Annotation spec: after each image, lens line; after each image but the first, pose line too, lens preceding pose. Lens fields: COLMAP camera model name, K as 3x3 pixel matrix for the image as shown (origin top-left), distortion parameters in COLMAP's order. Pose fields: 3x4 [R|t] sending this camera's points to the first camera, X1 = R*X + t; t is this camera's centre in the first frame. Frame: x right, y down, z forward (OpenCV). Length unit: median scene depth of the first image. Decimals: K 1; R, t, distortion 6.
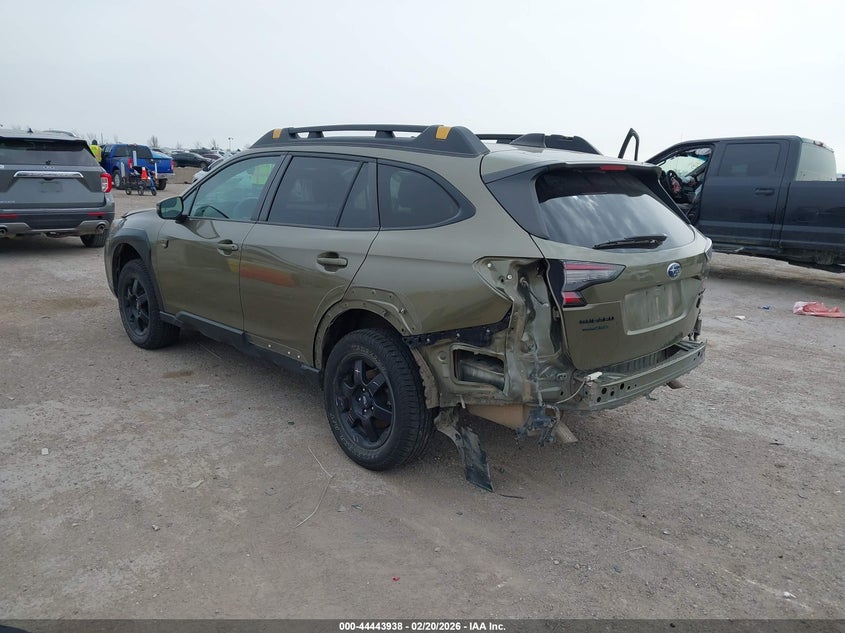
lens RADIAL K [[695.1, 0, 422.5], [0, 695.1, 316.5], [0, 0, 1]] dist [0.009813, 0.005939]
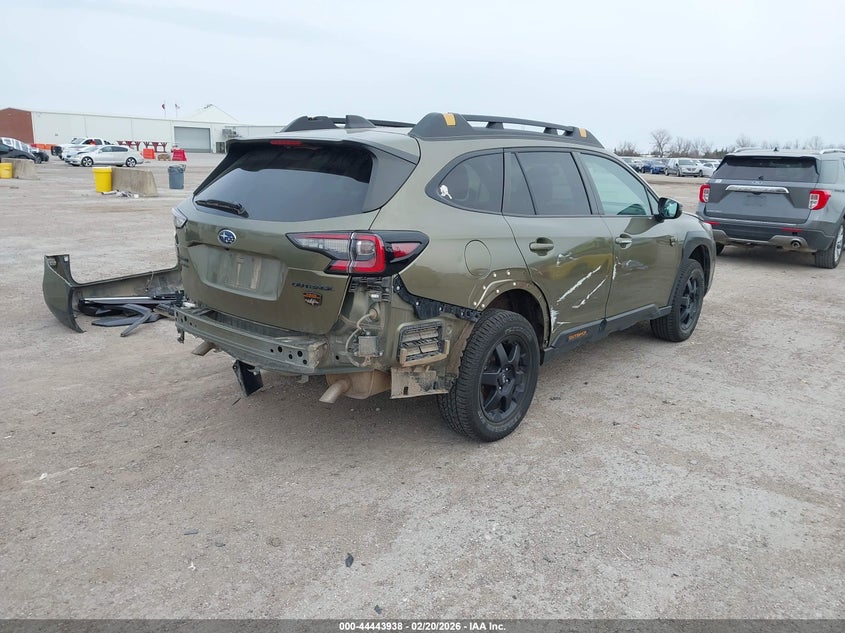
lens RADIAL K [[695.1, 0, 422.5], [0, 695.1, 316.5], [0, 0, 1]] dist [0.009813, 0.005939]
pose [[0.022172, 0.185992, -0.982301, 1.011044], [-0.245386, 0.953499, 0.175000, -0.146623], [0.969172, 0.237163, 0.066781, 0.894876]]
